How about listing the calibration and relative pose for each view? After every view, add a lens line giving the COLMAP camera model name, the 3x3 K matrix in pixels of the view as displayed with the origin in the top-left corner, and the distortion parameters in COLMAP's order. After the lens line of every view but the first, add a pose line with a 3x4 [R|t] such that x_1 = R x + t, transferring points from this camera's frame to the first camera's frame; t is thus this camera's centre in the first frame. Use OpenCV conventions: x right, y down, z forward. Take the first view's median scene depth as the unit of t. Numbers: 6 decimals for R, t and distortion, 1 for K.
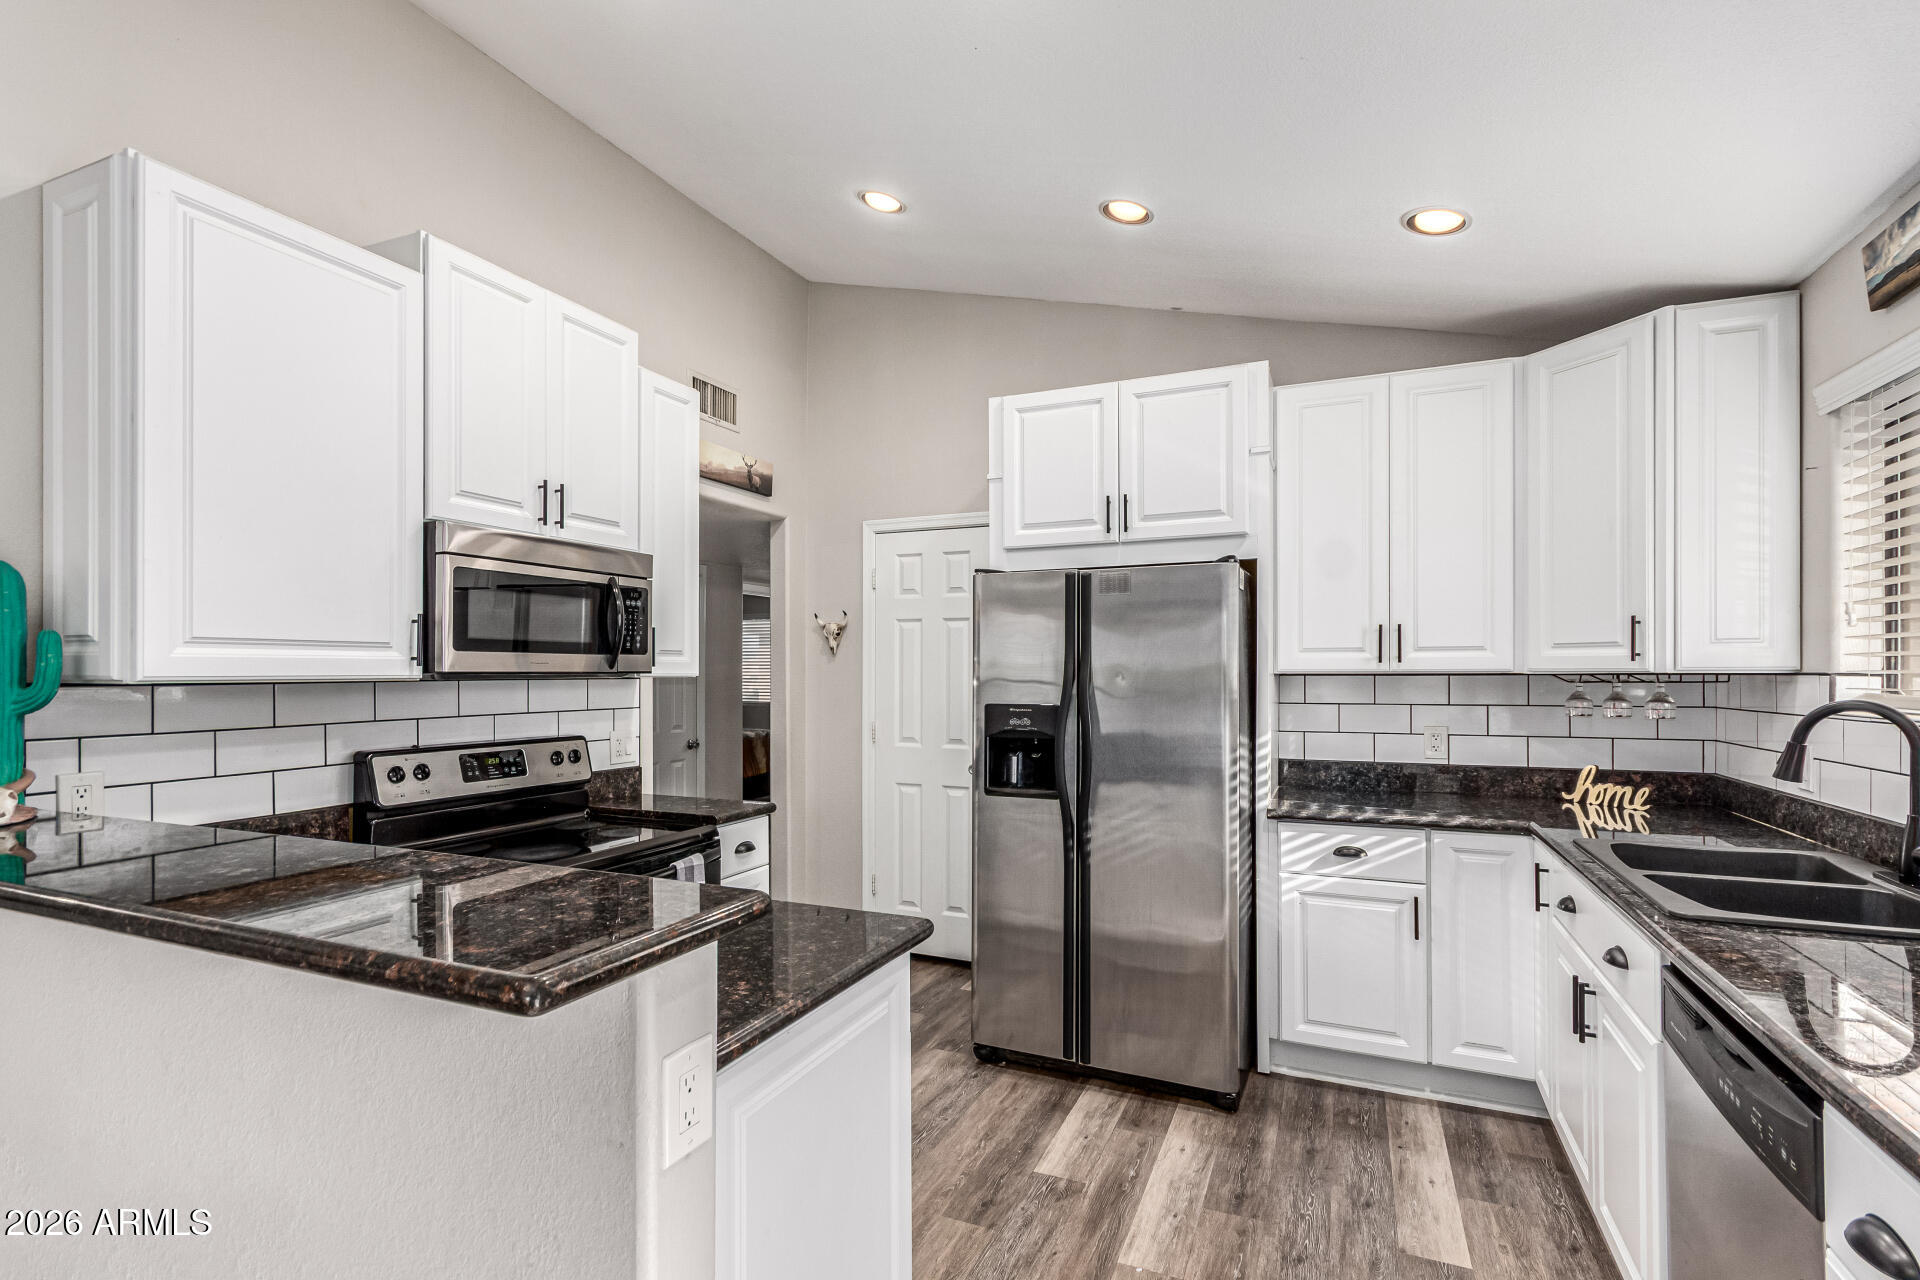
lens RADIAL K [[903.1, 0, 964.8], [0, 903.1, 660.4], [0, 0, 1]] dist [0.009524, 0.000556]
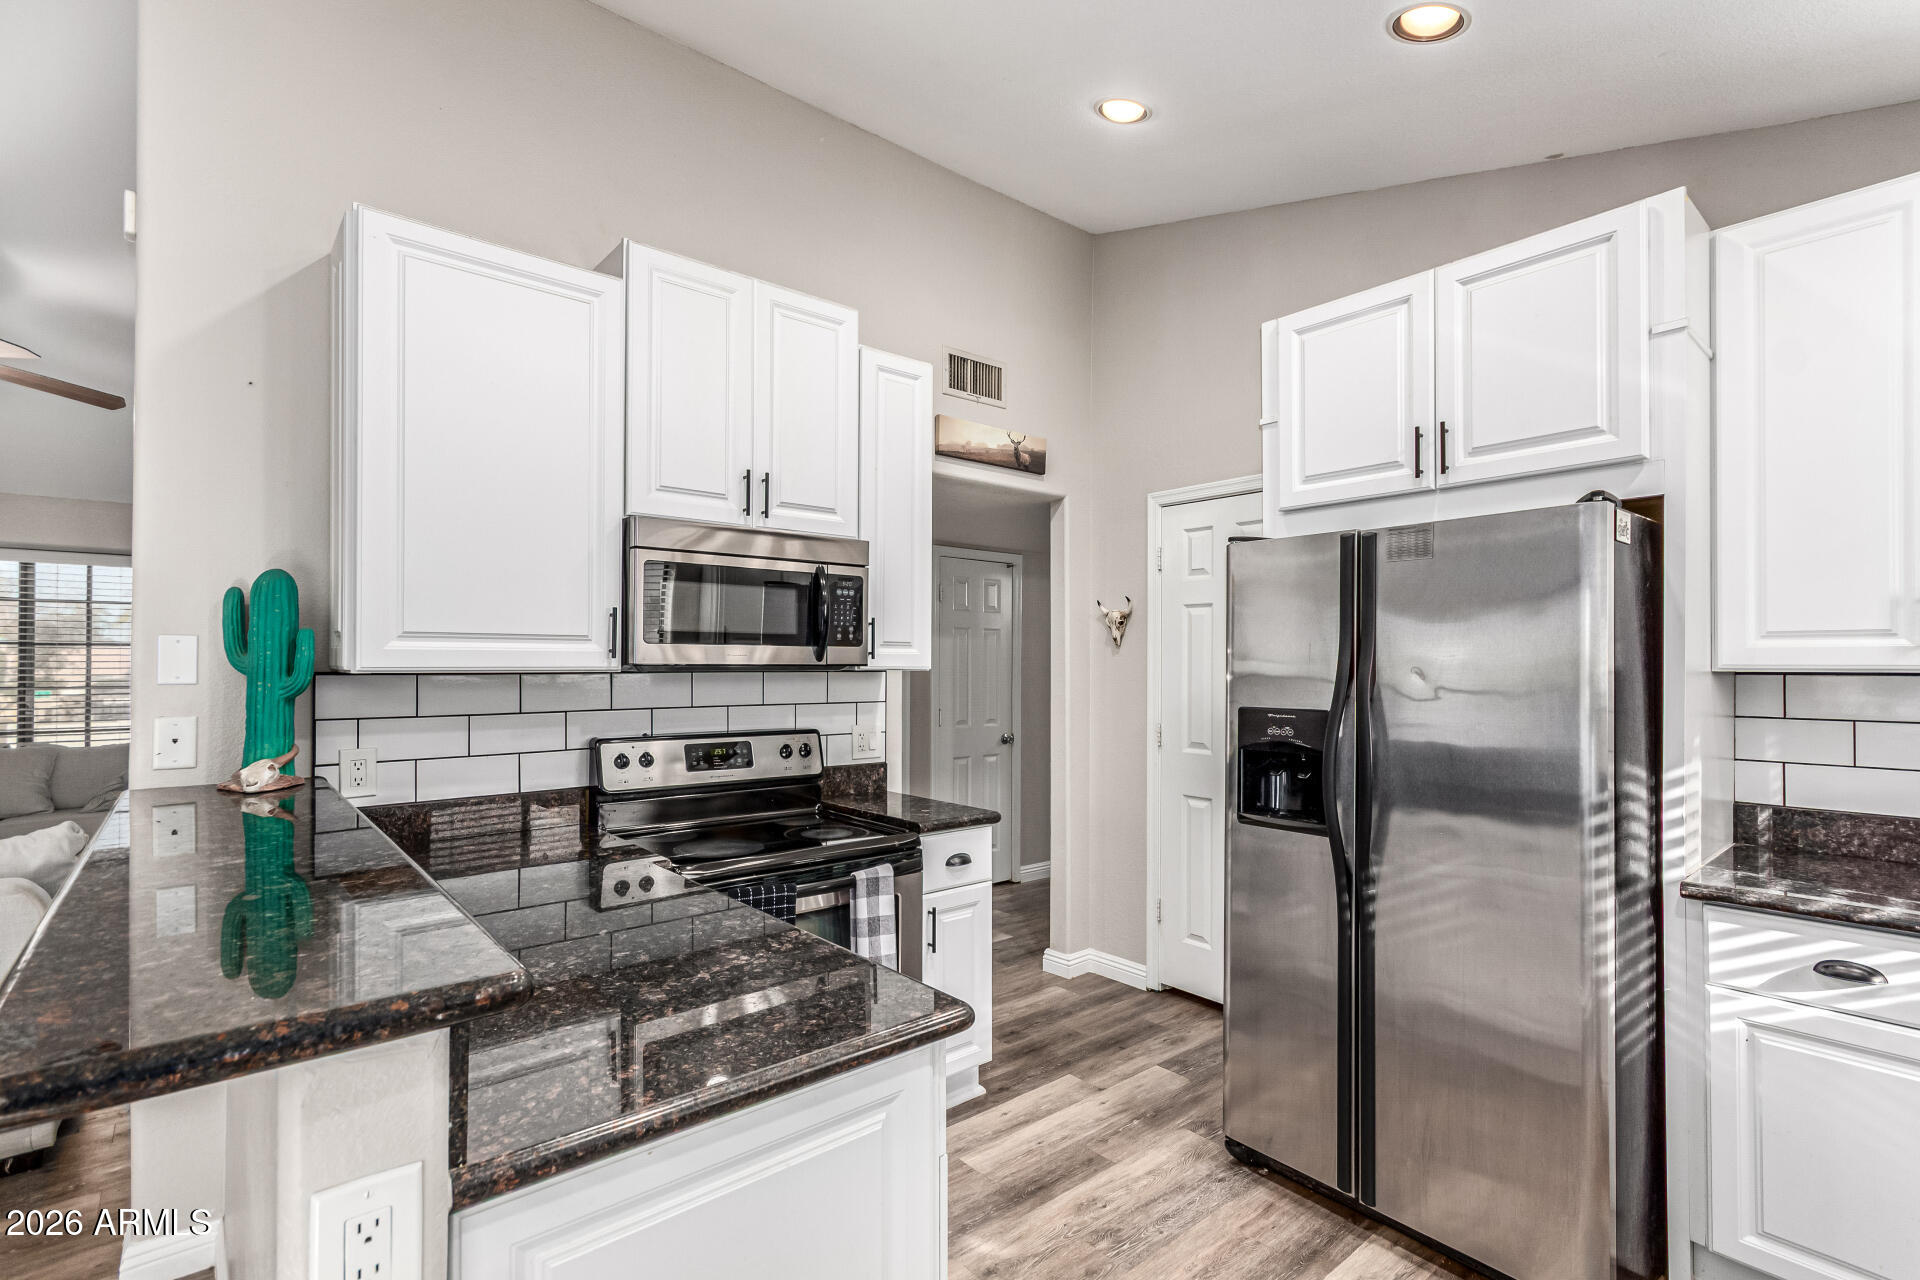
lens RADIAL K [[903.1, 0, 958.5], [0, 903.1, 650.1], [0, 0, 1]] dist [0.009524, 0.000556]
pose [[0.898502, -0.002812, -0.438961, 0.154711], [0.001223, 0.999992, -0.003903, 0.001060], [0.438969, 0.002970, 0.898497, 0.190049]]
